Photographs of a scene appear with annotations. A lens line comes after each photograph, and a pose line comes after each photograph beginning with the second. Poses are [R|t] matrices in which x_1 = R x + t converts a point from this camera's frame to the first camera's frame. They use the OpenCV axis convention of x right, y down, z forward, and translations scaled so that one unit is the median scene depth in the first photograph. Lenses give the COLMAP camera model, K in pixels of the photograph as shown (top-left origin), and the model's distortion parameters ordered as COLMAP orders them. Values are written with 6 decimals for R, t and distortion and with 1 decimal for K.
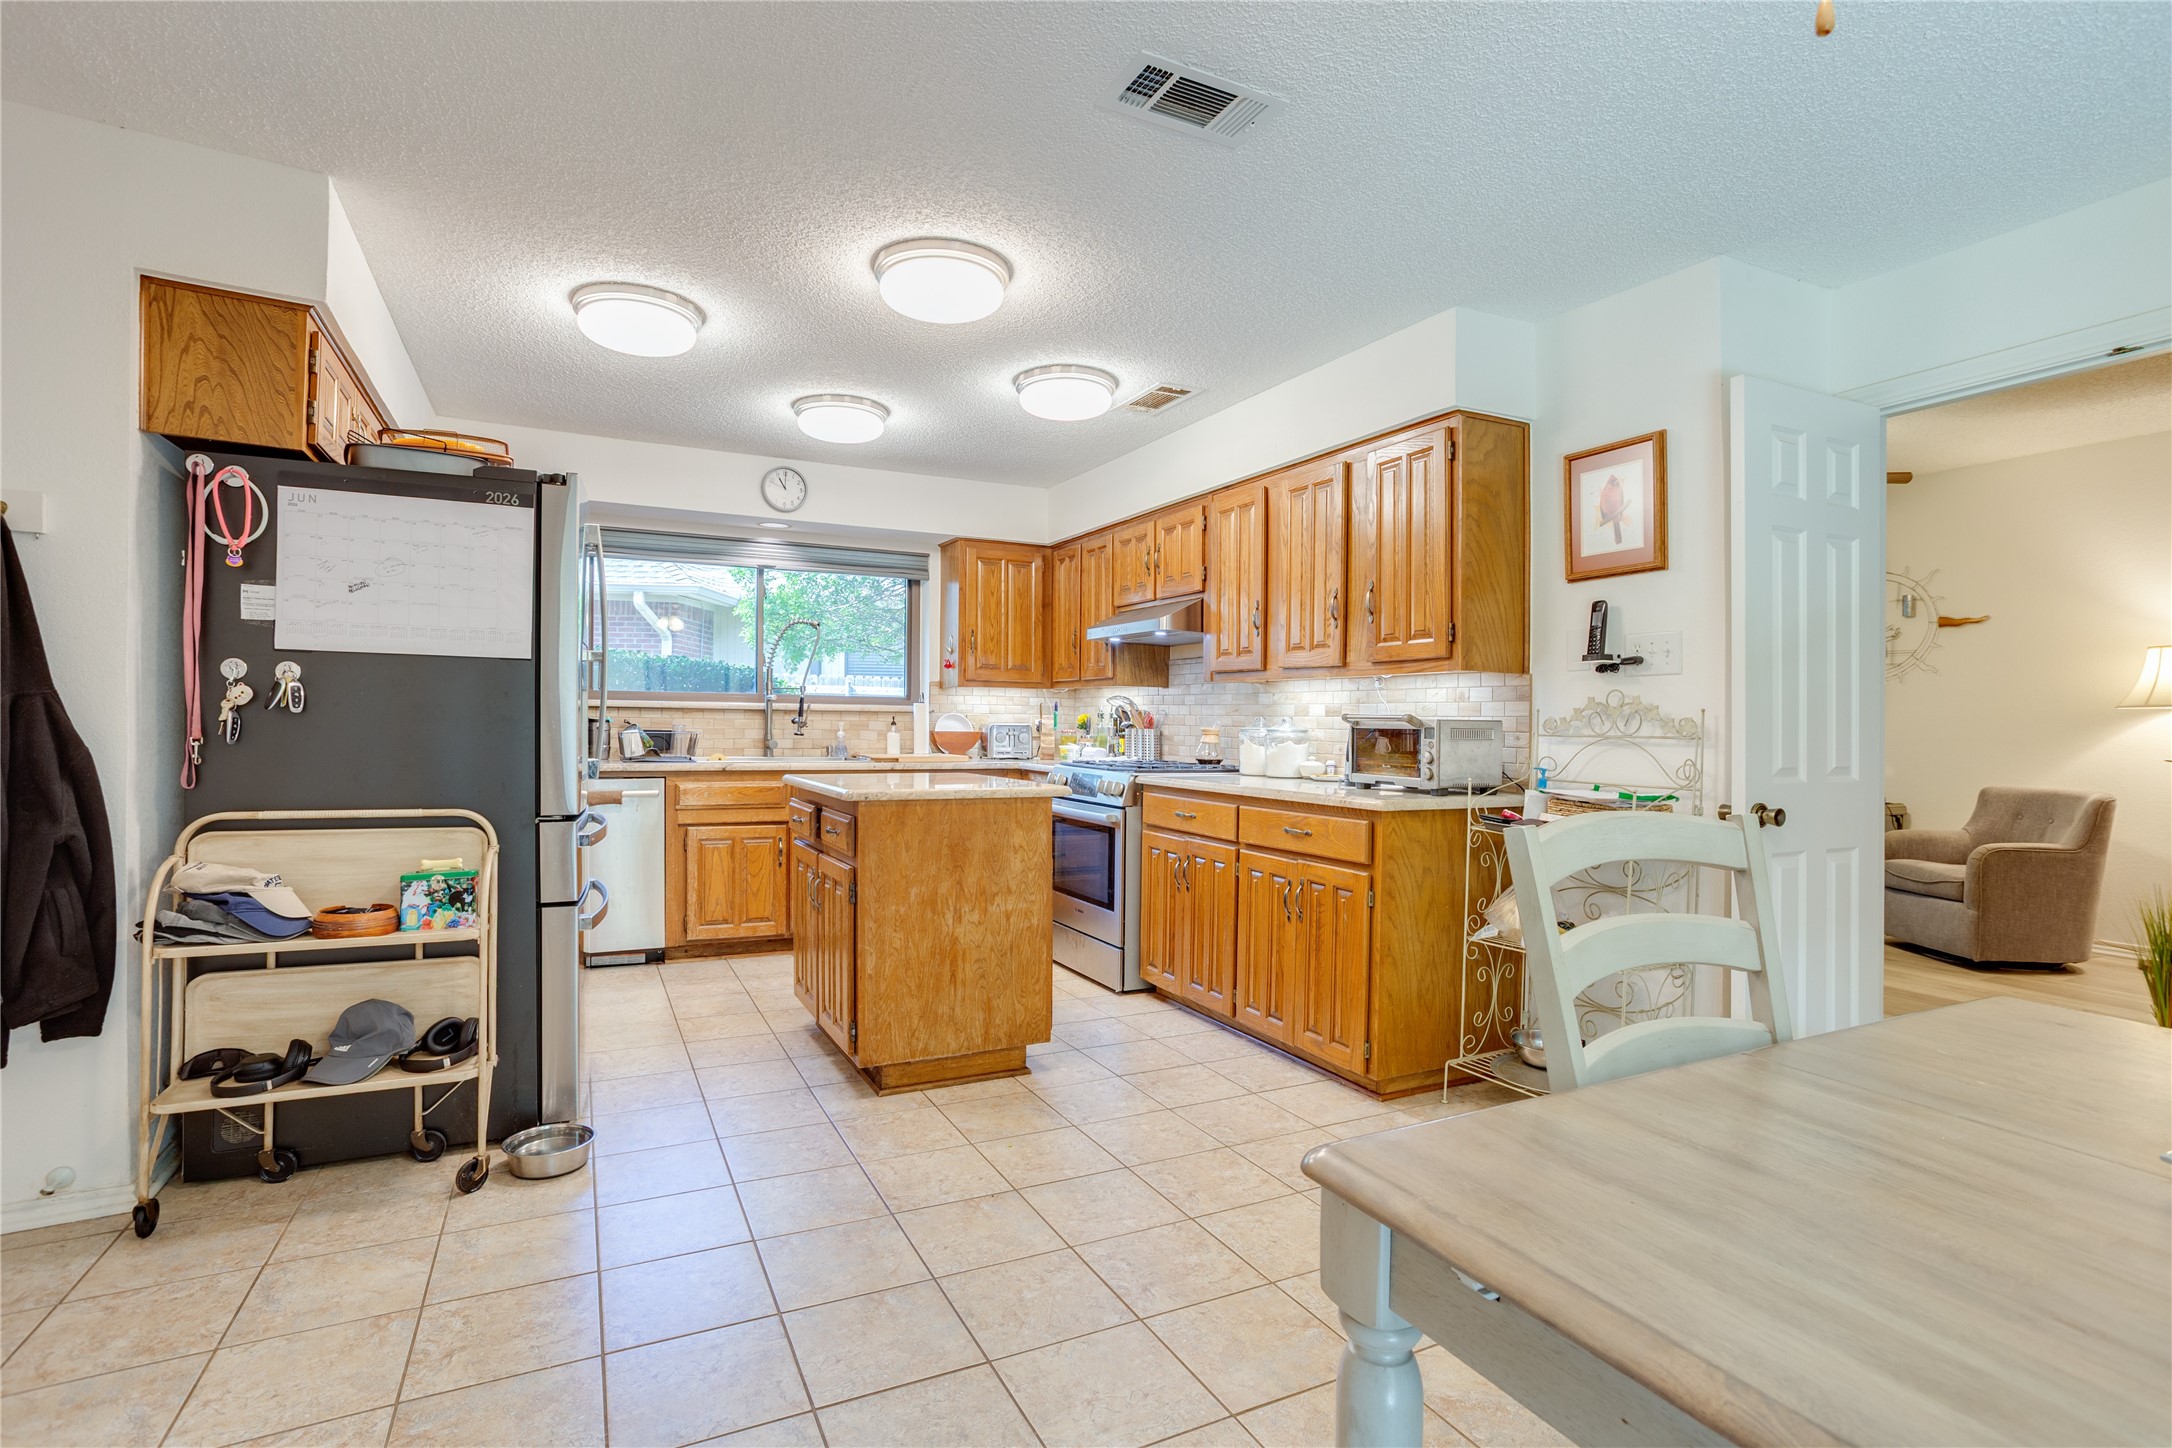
lens RADIAL K [[1051.7, 0, 1077.9], [0, 1051.7, 725.4], [0, 0, 1]] dist [-0.012936, 0.006285]
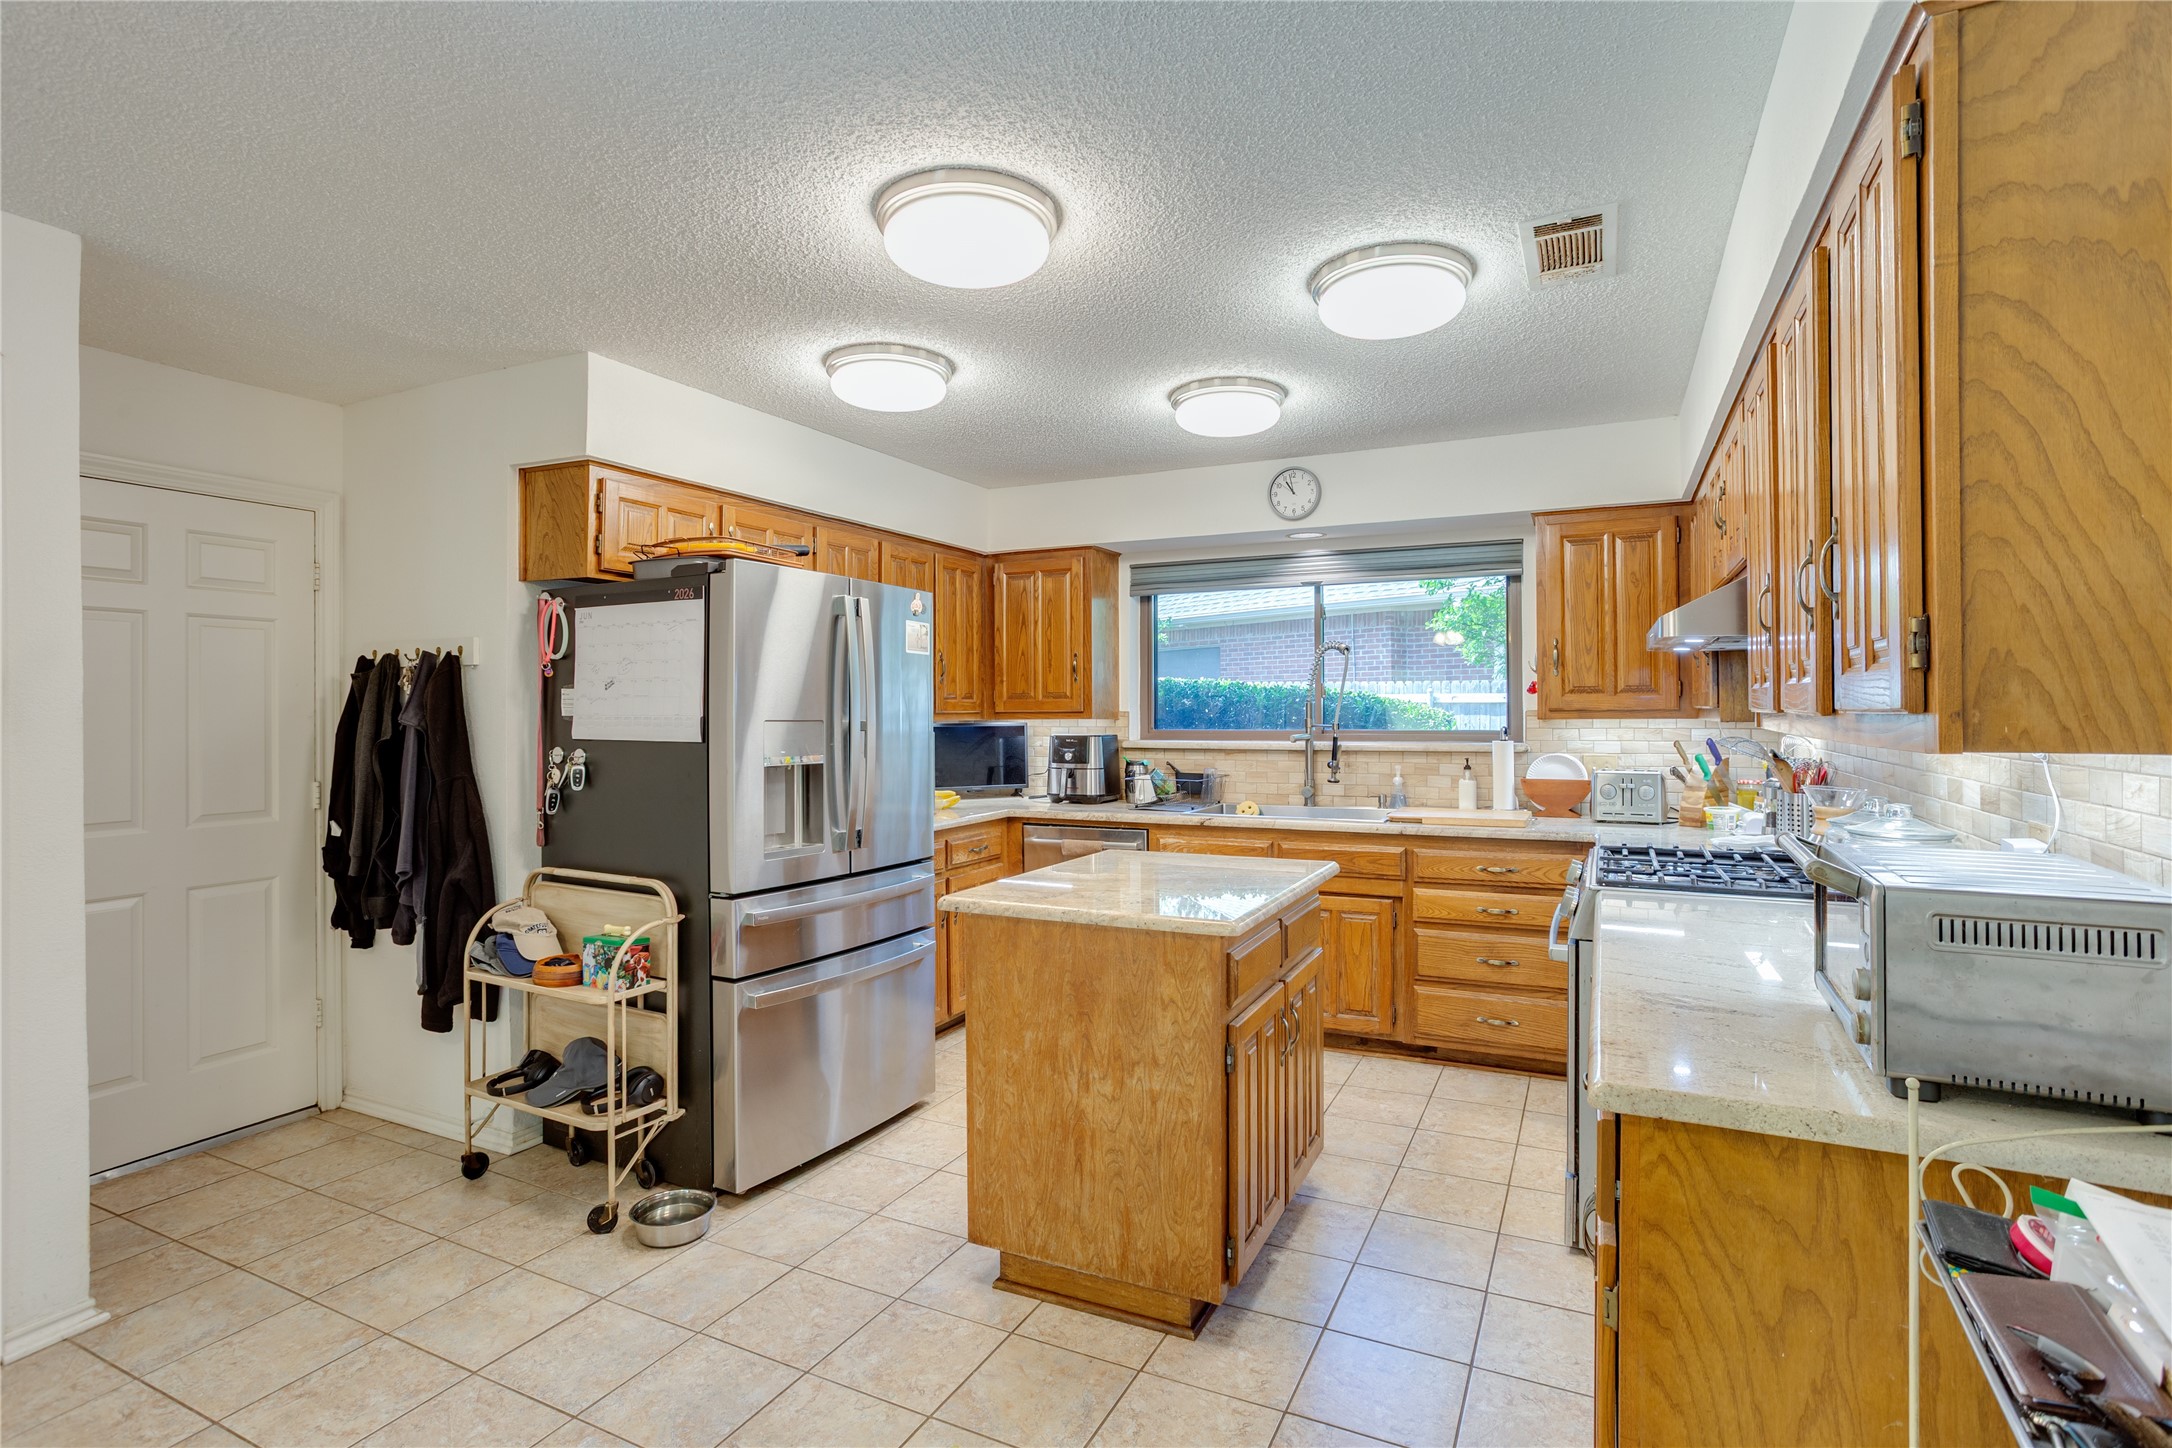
lens RADIAL K [[1051.7, 0, 1080.2], [0, 1051.7, 713.7], [0, 0, 1]] dist [-0.012936, 0.006285]
pose [[0.606561, -0.012218, -0.794943, 0.465782], [0.010372, 0.999918, -0.007454, -0.068222], [0.794970, -0.003724, 0.606638, 0.556650]]
